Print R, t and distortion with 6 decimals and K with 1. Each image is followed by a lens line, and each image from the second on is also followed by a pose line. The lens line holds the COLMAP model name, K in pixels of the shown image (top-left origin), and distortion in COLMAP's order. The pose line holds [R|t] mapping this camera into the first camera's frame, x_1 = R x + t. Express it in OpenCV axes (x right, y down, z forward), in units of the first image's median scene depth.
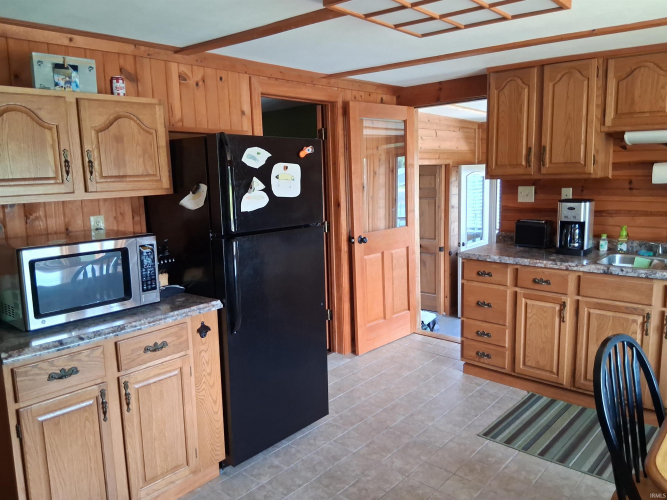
lens RADIAL K [[519.4, 0, 333.5], [0, 519.4, 250.0], [0, 0, 1]] dist [0.064587, -0.130928]
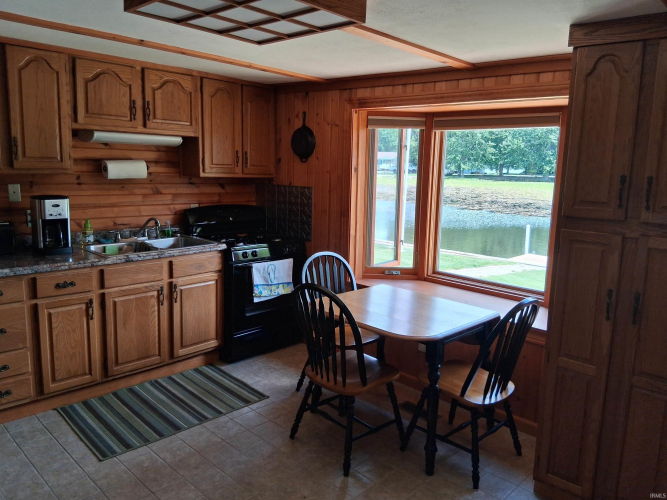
lens RADIAL K [[512.6, 0, 345.5], [0, 512.6, 245.5], [0, 0, 1]] dist [0.066092, -0.105214]
pose [[0.022442, -0.133778, 0.990757, -0.487553], [0.118431, 0.984385, 0.130234, -0.068690], [-0.992709, 0.114414, 0.037935, 0.452500]]
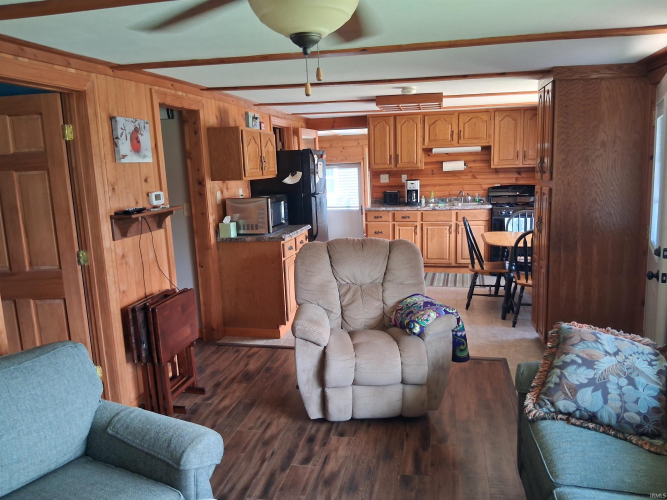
lens RADIAL K [[510.0, 0, 335.9], [0, 510.0, 246.6], [0, 0, 1]] dist [0.112452, -0.196869]
pose [[0.868908, -0.081067, 0.488289, -0.879190], [0.085373, 0.996258, 0.013480, 0.125963], [-0.487555, 0.029974, 0.872578, -0.686190]]
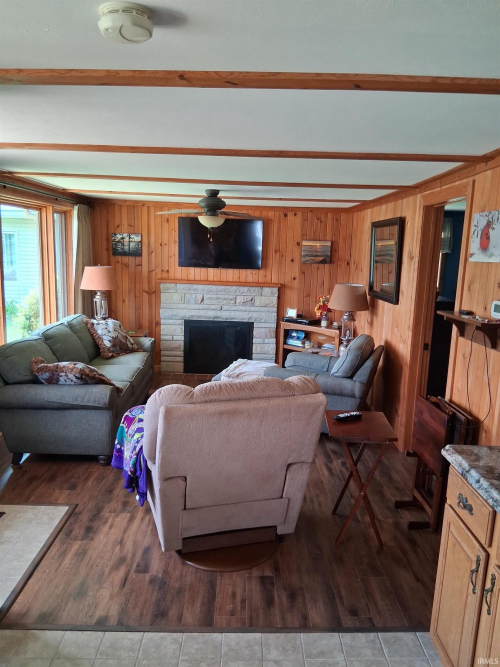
lens RADIAL K [[510.0, 0, 252.1], [0, 510.0, 332.9], [0, 0, 1]] dist [0.112452, -0.196869]
pose [[-0.737320, 0.118179, -0.665126, 0.175549], [-0.113413, 0.948950, 0.294331, -0.156025], [0.665955, 0.292450, -0.686277, 0.750017]]
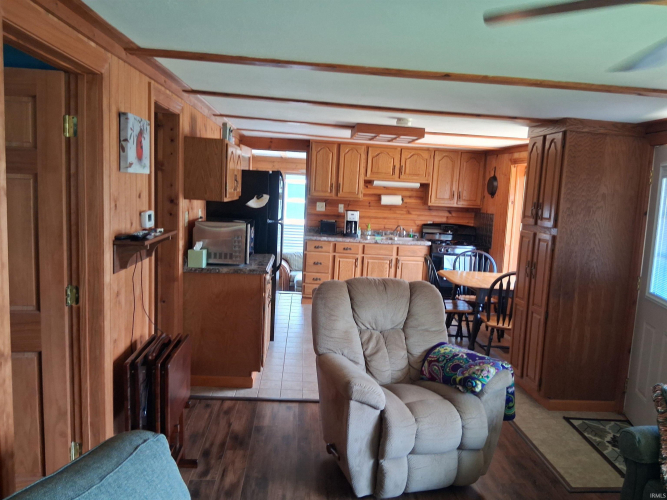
lens RADIAL K [[510.0, 0, 335.9], [0, 510.0, 246.6], [0, 0, 1]] dist [0.112452, -0.196869]
pose [[0.701643, -0.014929, 0.712373, -1.061374], [0.035409, 0.999276, -0.013934, 0.076631], [-0.711649, 0.035001, 0.701663, -0.385885]]
